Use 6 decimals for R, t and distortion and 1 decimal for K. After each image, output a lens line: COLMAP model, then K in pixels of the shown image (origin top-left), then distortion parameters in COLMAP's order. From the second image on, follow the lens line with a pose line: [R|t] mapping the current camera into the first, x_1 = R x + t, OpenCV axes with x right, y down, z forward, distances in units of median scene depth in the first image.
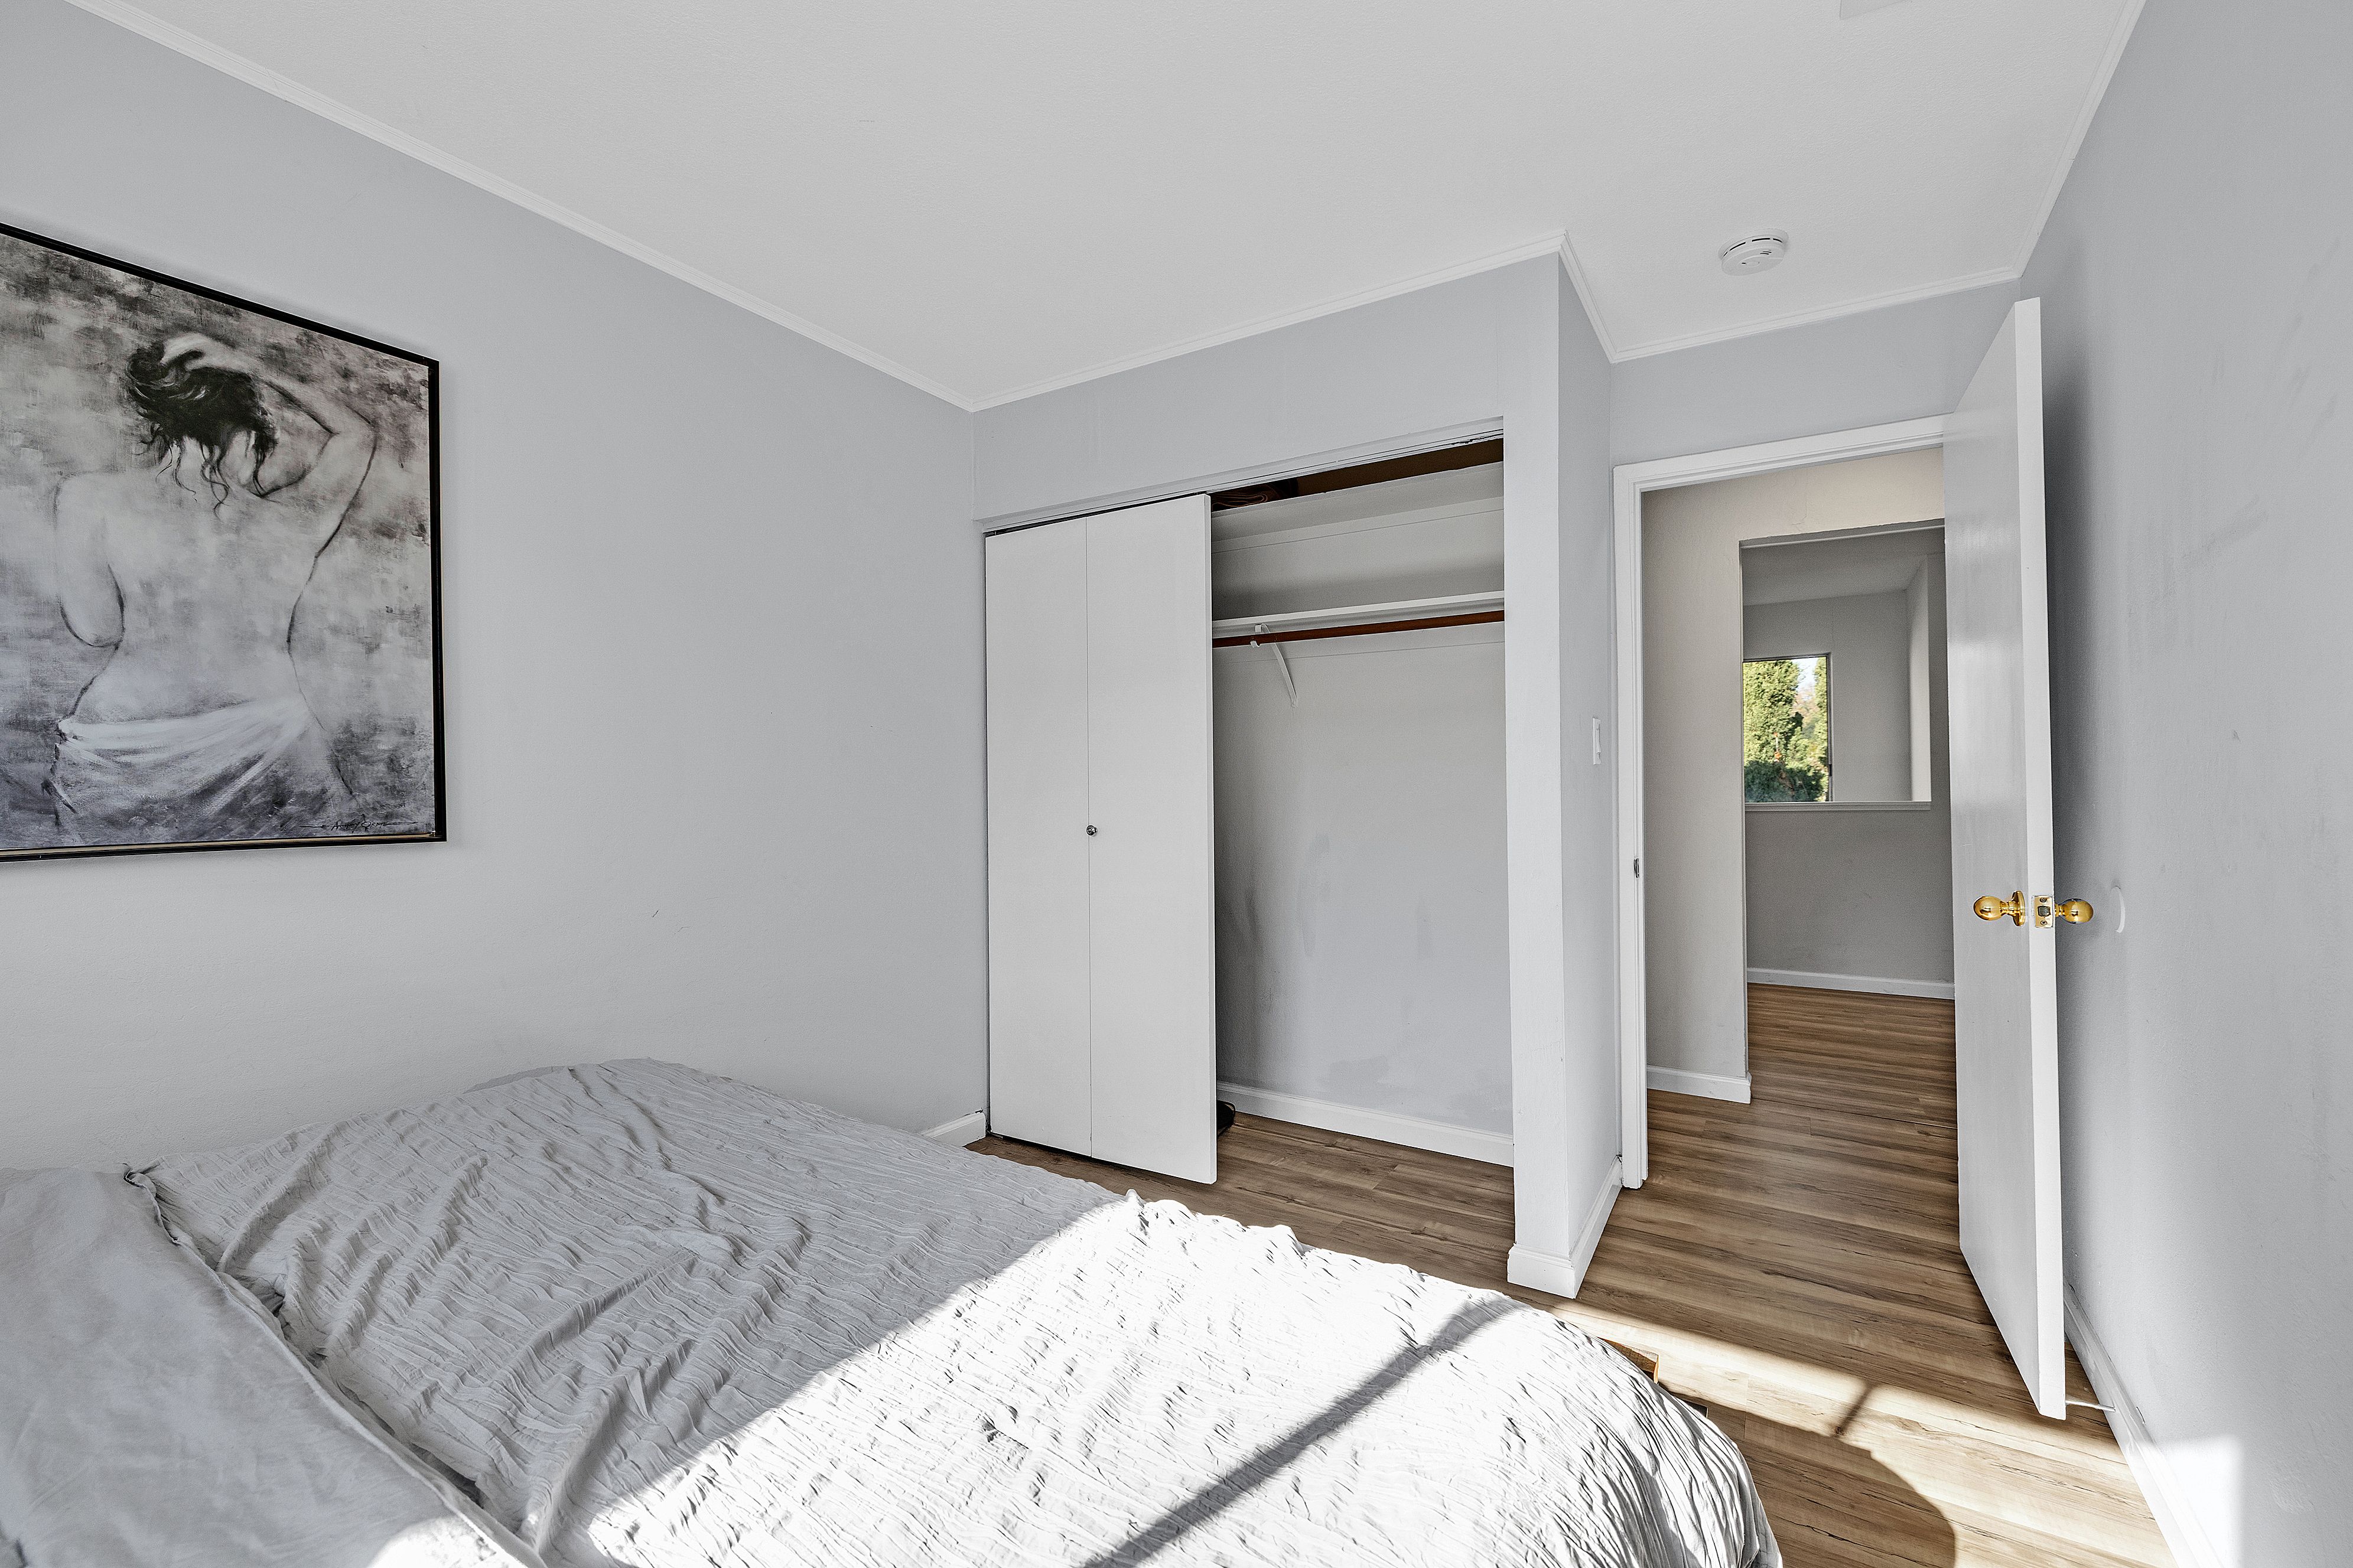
lens RADIAL K [[991.4, 0, 1169.6], [0, 991.4, 788.8], [0, 0, 1]] dist [0.000157, -0.000644]
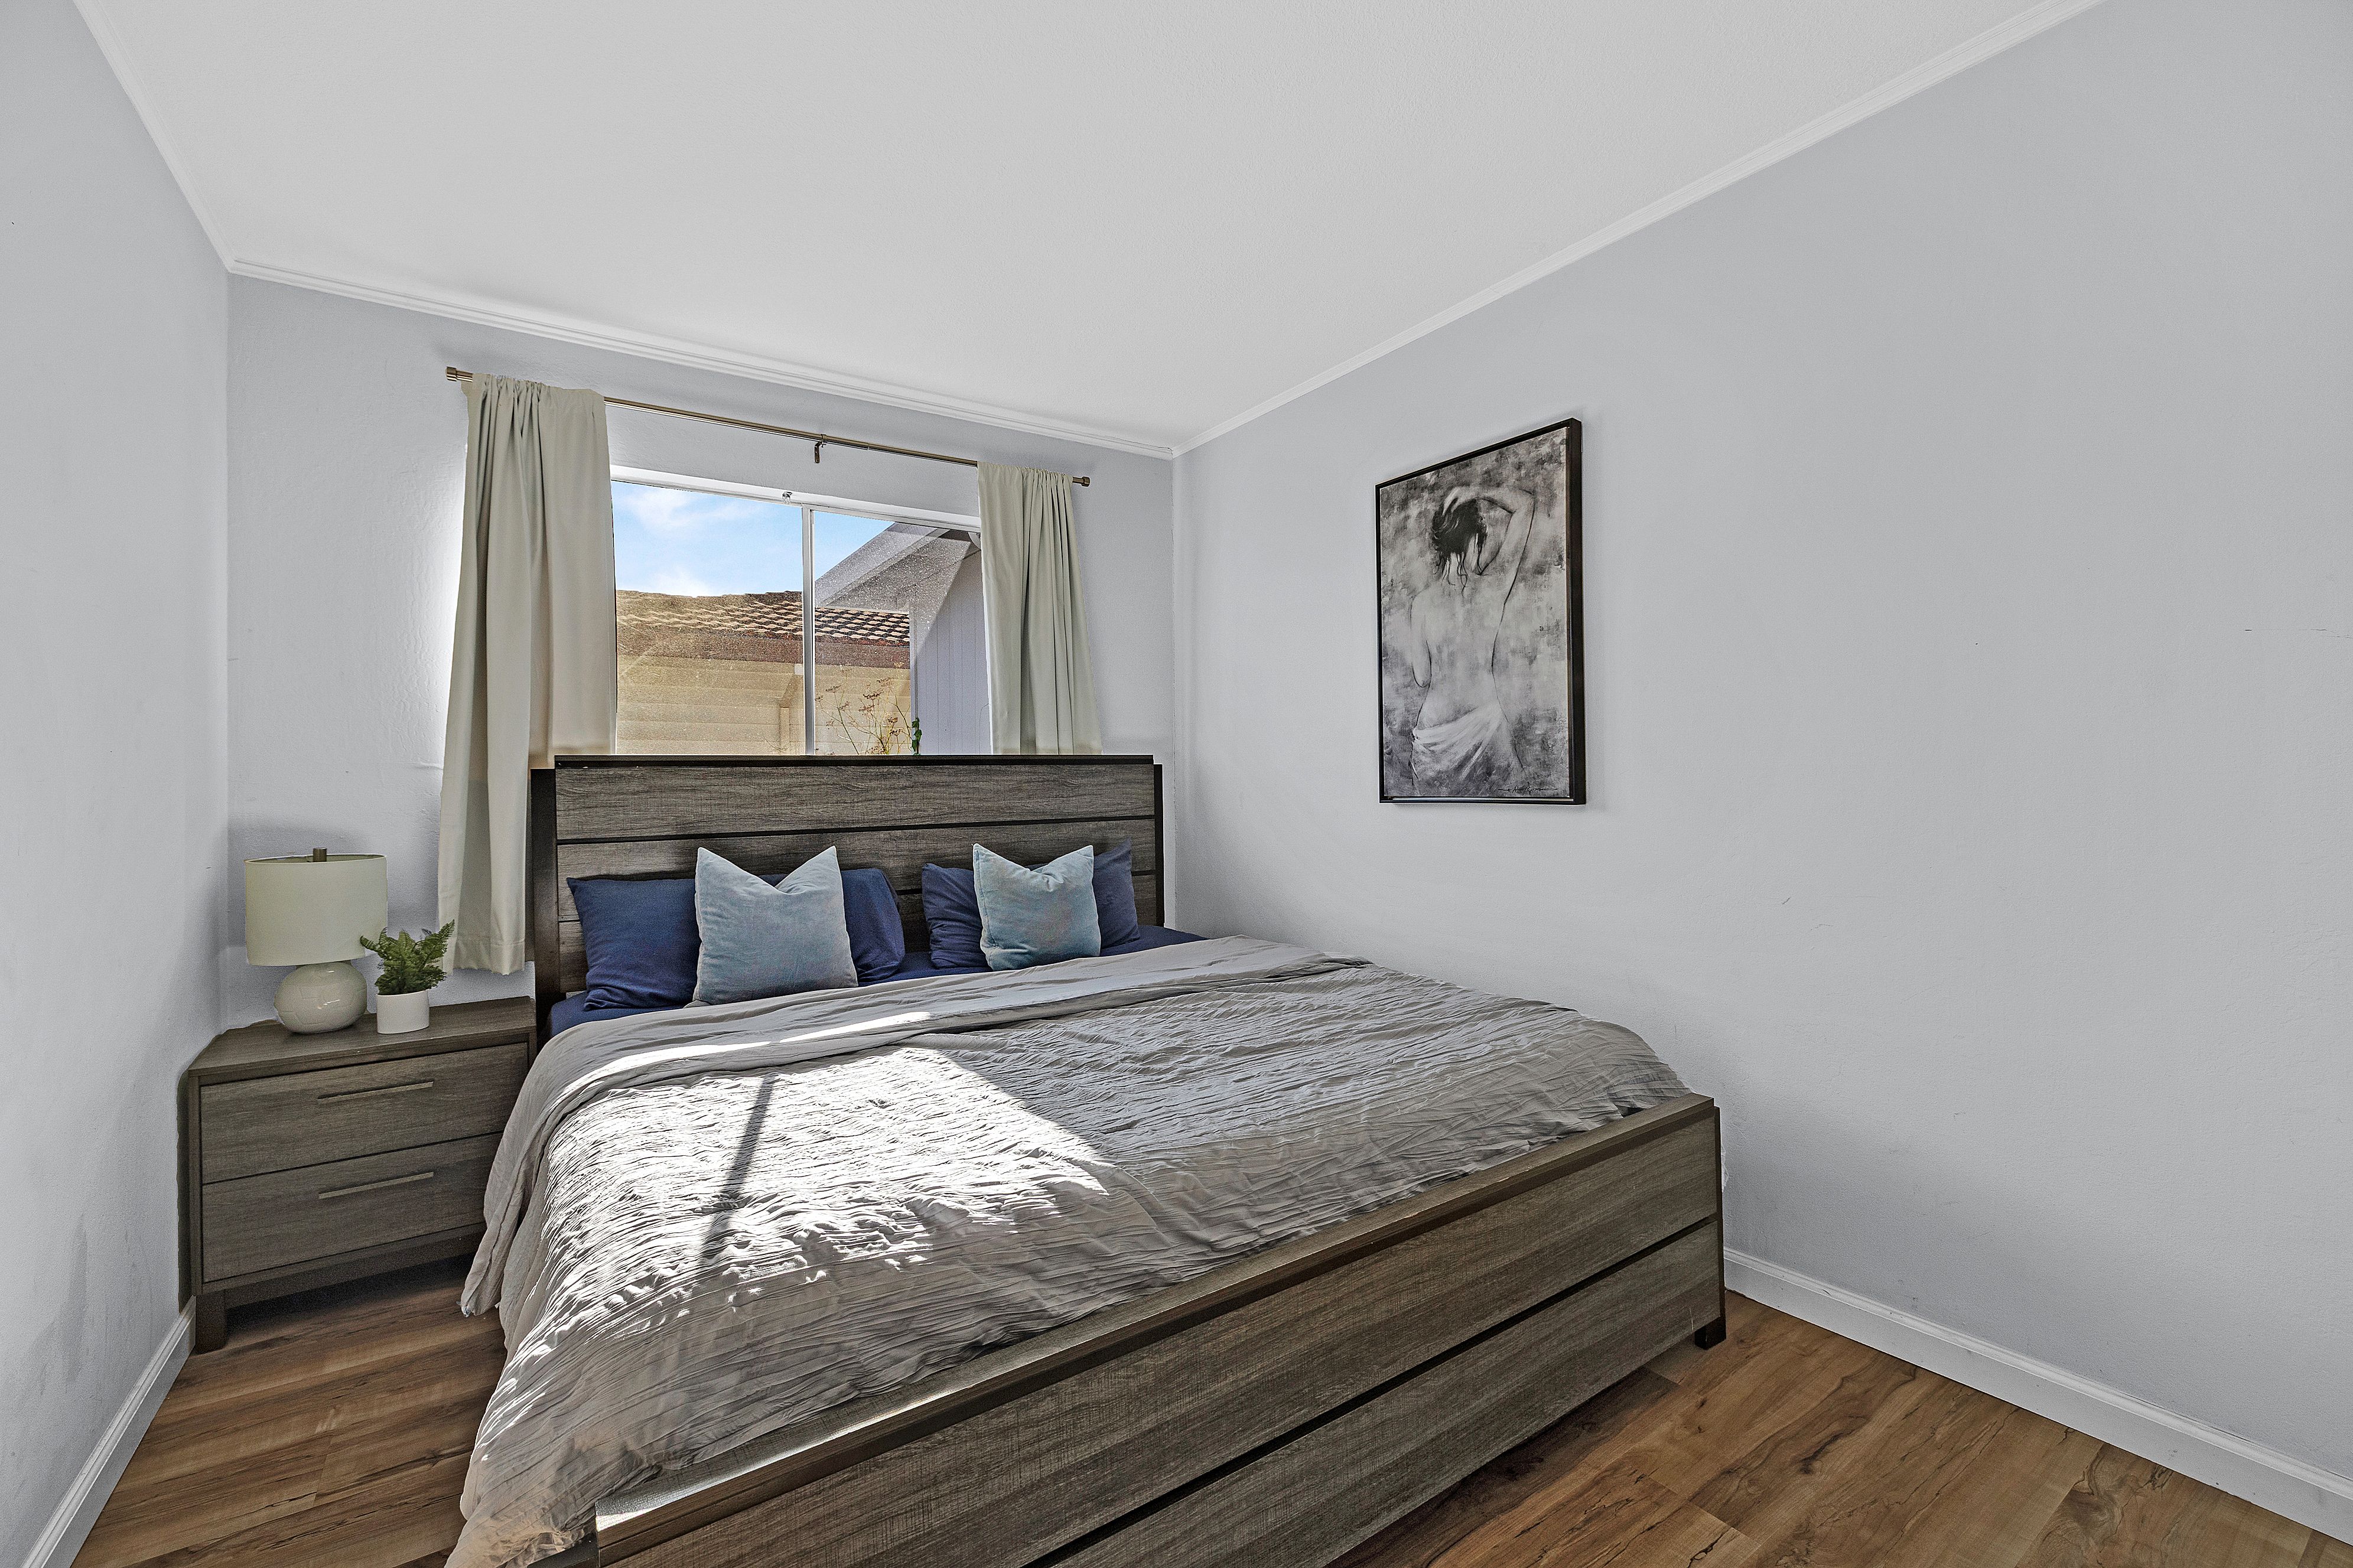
lens RADIAL K [[991.4, 0, 1169.6], [0, 991.4, 788.8], [0, 0, 1]] dist [0.000157, -0.000644]
pose [[-0.407400, 0.021243, -0.913003, 0.683974], [0.015973, 0.999742, 0.016134, 0.005436], [0.913110, -0.008011, -0.407634, 1.167401]]
